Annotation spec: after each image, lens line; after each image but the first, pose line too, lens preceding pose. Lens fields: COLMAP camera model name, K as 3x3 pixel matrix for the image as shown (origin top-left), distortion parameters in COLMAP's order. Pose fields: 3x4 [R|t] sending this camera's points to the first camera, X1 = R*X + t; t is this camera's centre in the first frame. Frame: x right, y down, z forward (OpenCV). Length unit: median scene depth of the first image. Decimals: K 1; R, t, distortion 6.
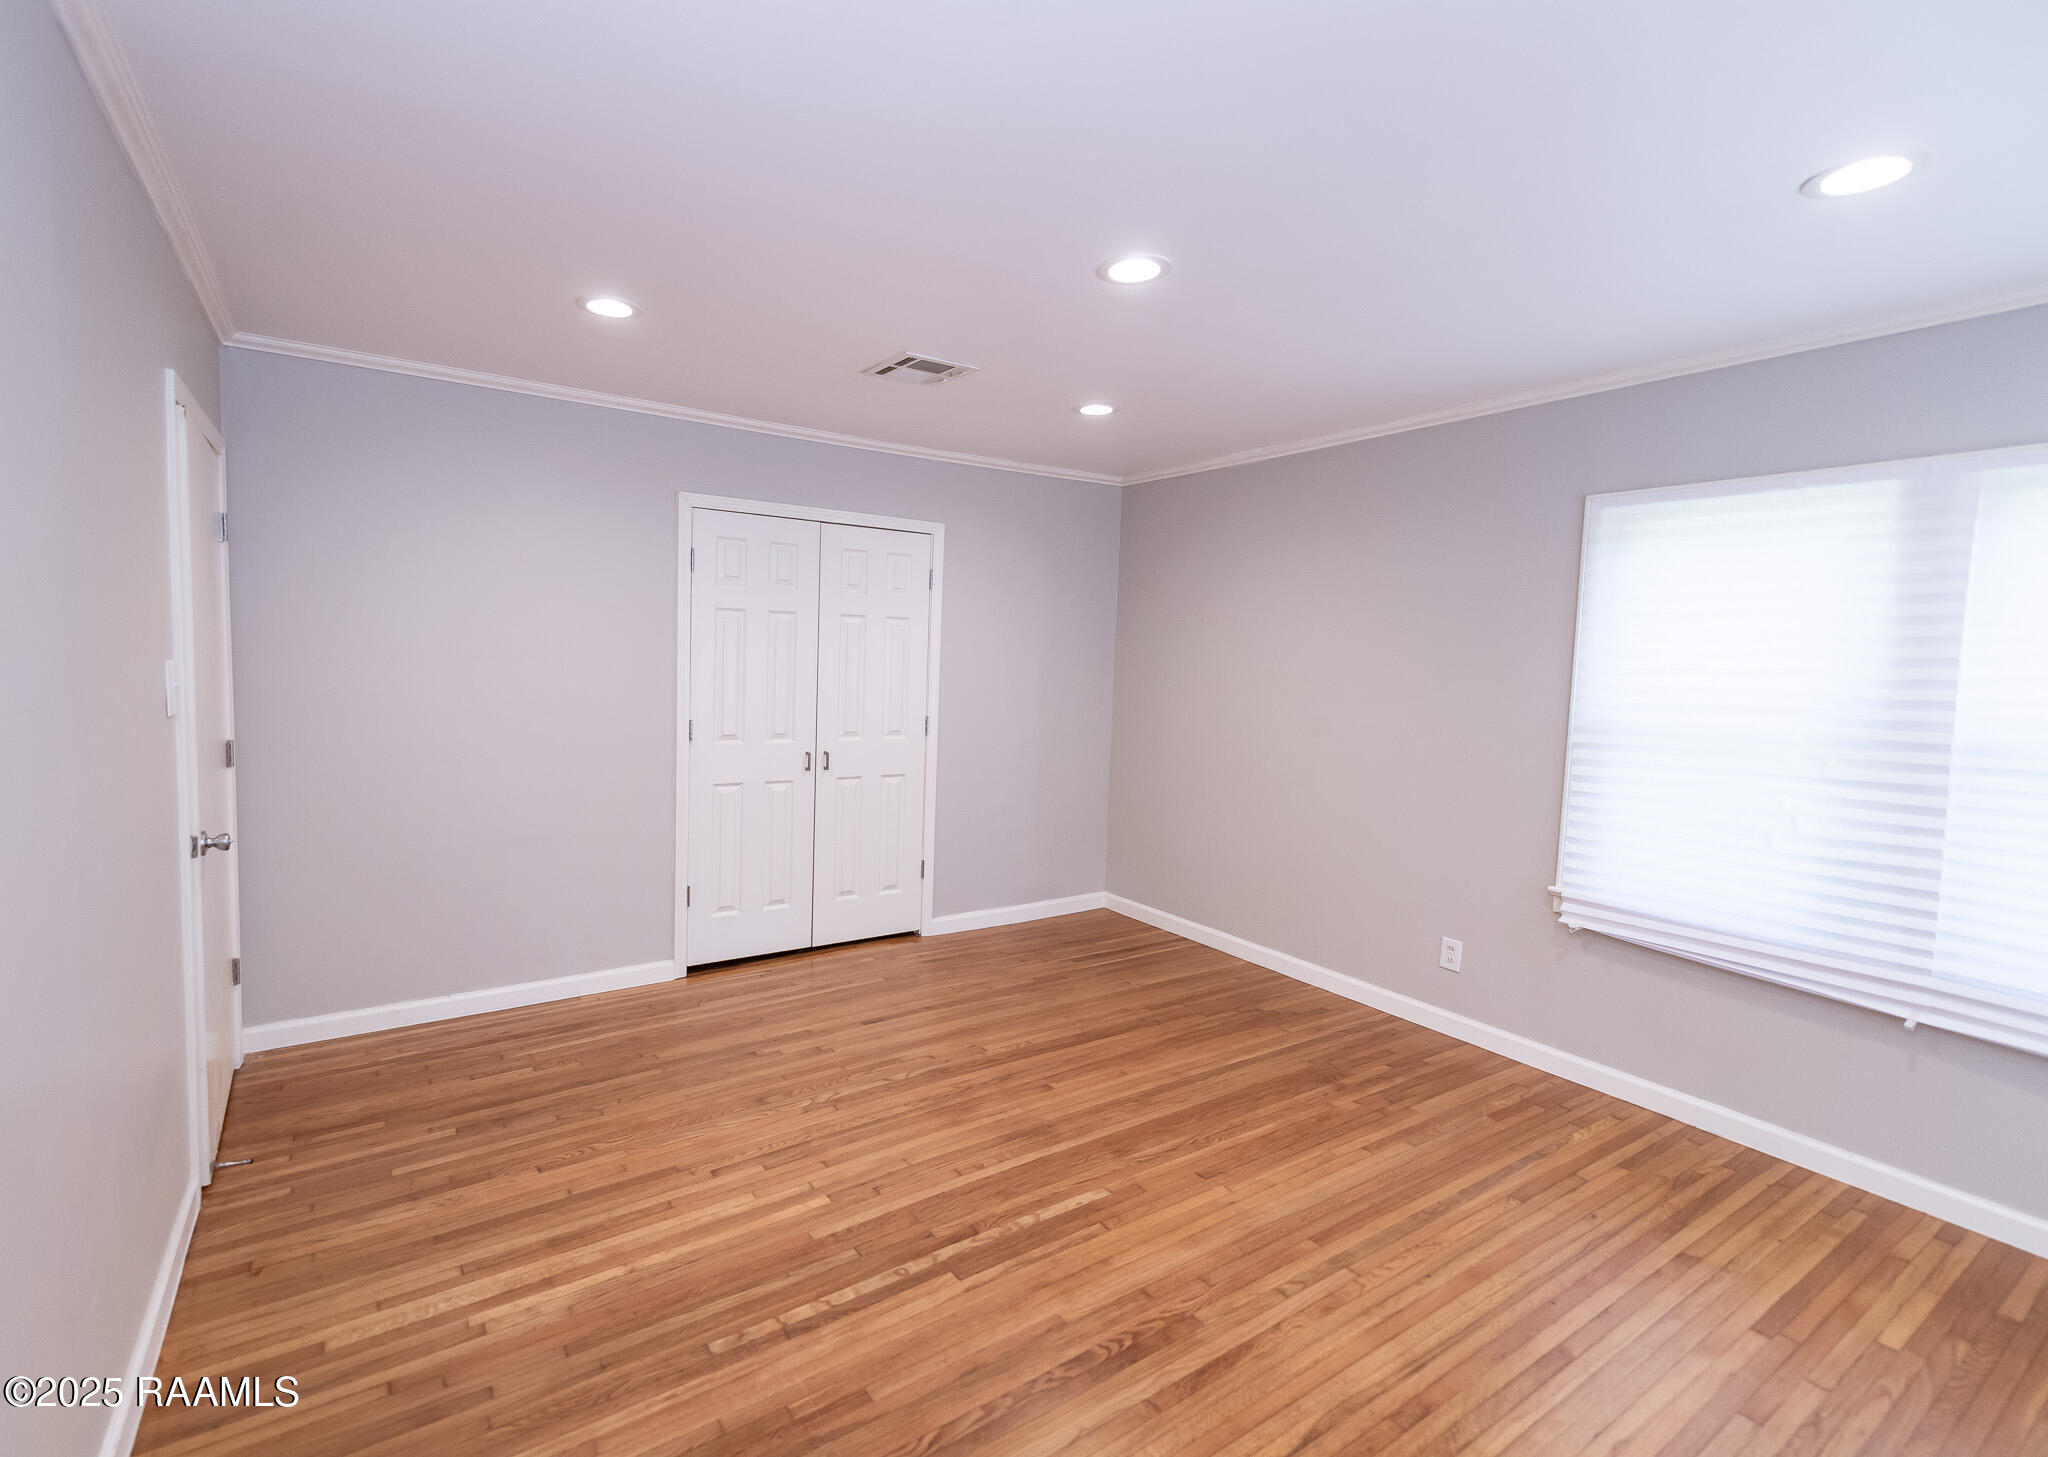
lens RADIAL K [[974.1, 0, 947.7], [0, 974.1, 730.4], [0, 0, 1]] dist [-0.002768, -0.000850]
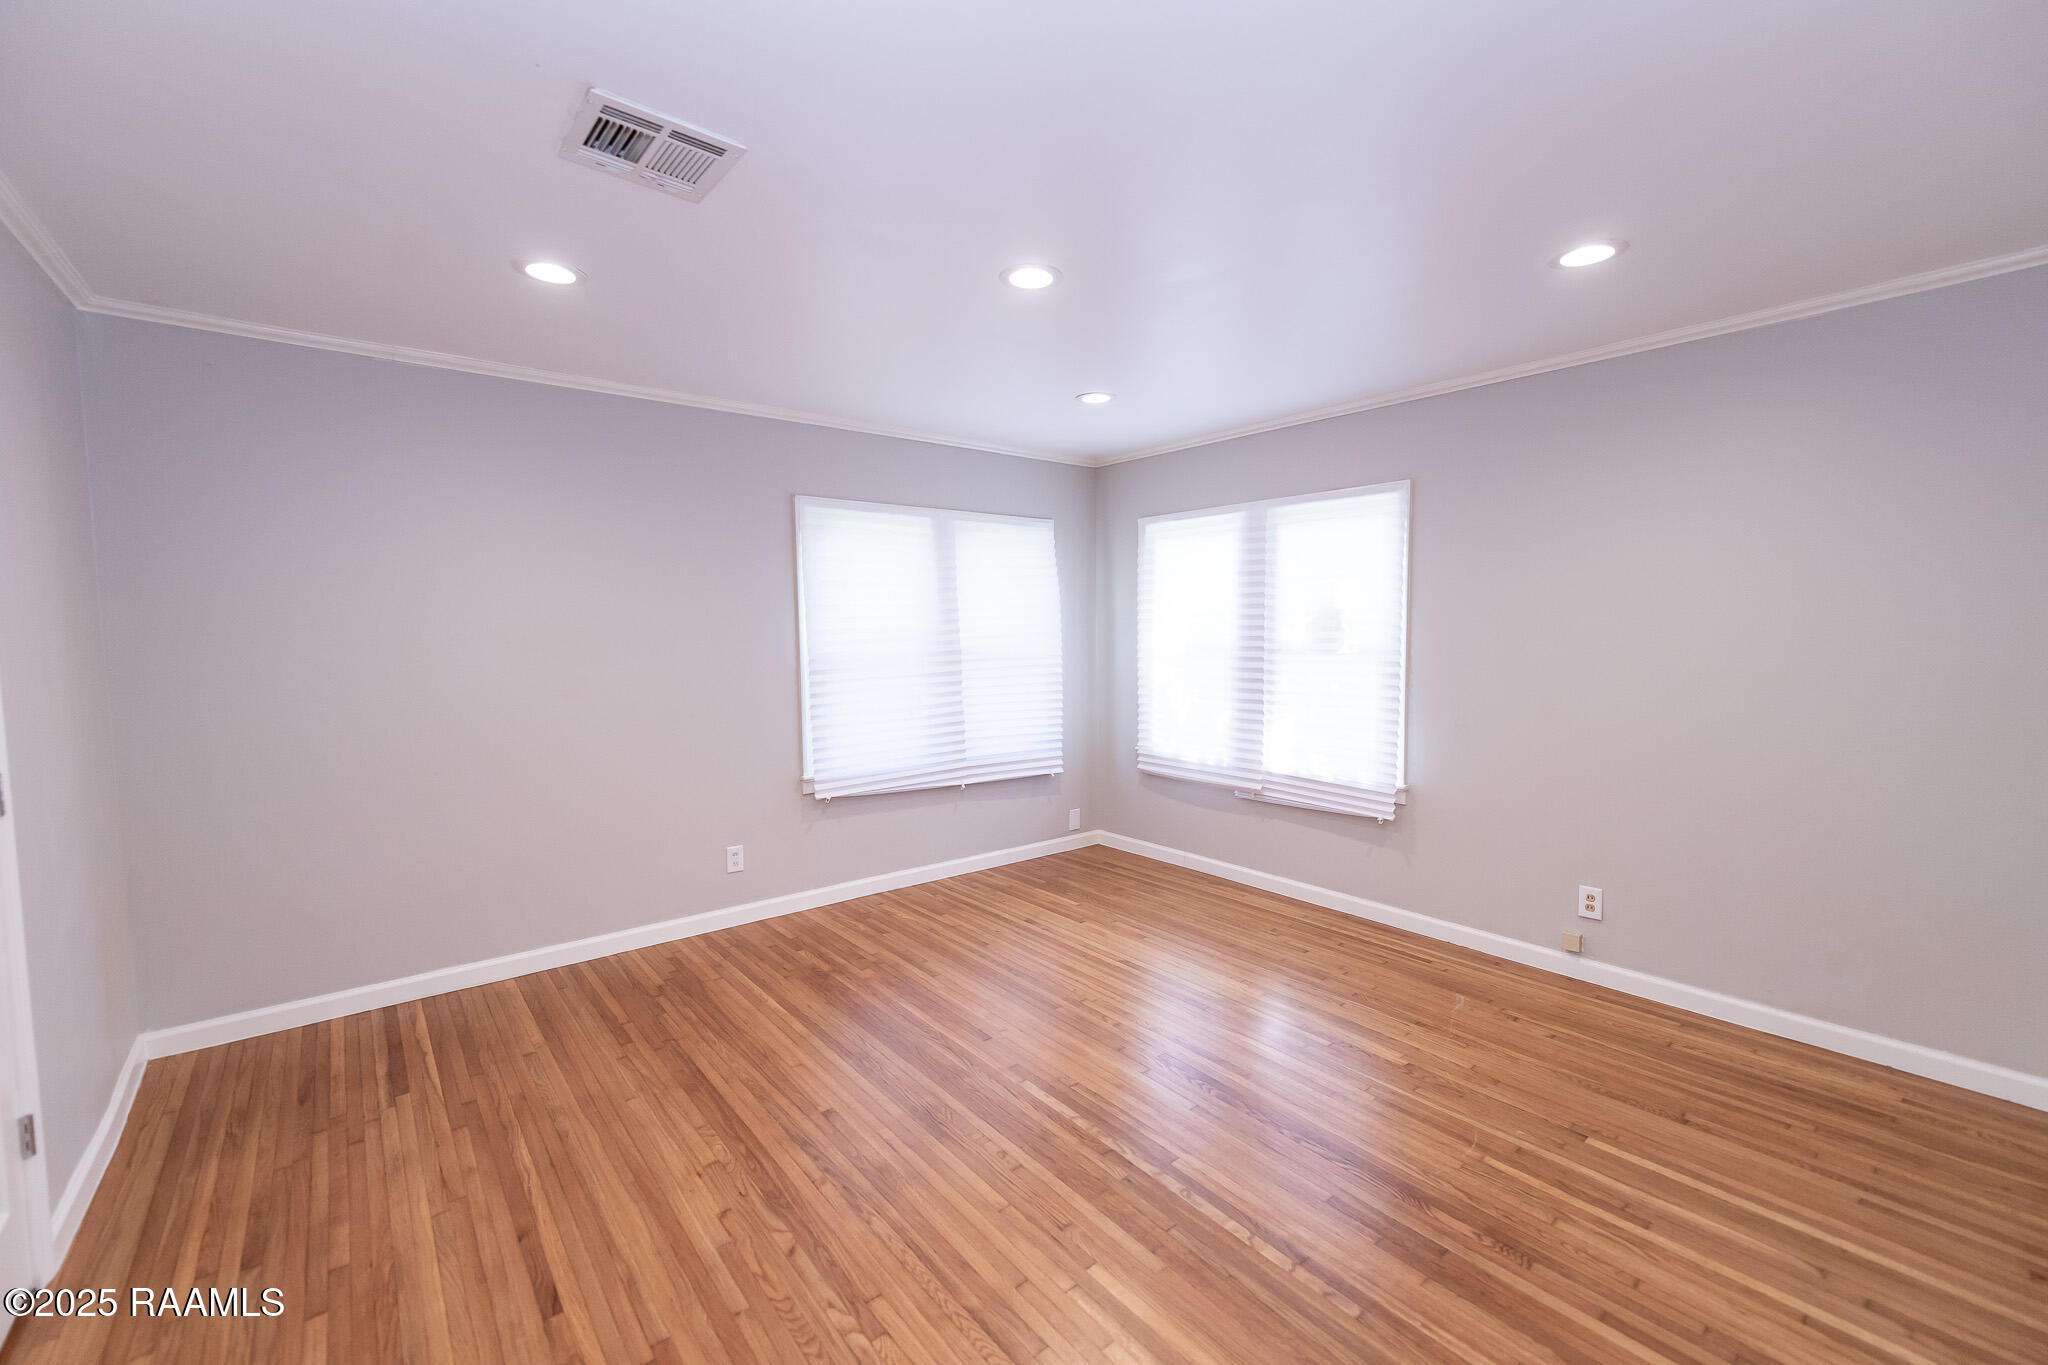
lens RADIAL K [[848.7, 0, 1024.0], [0, 848.7, 682.5], [0, 0, 1]] dist [0.018831, -0.009280]
pose [[-0.144613, -0.099833, 0.984439, -0.712580], [0.080432, 0.990419, 0.112255, -0.098220], [-0.986214, 0.095413, -0.135197, 0.996394]]
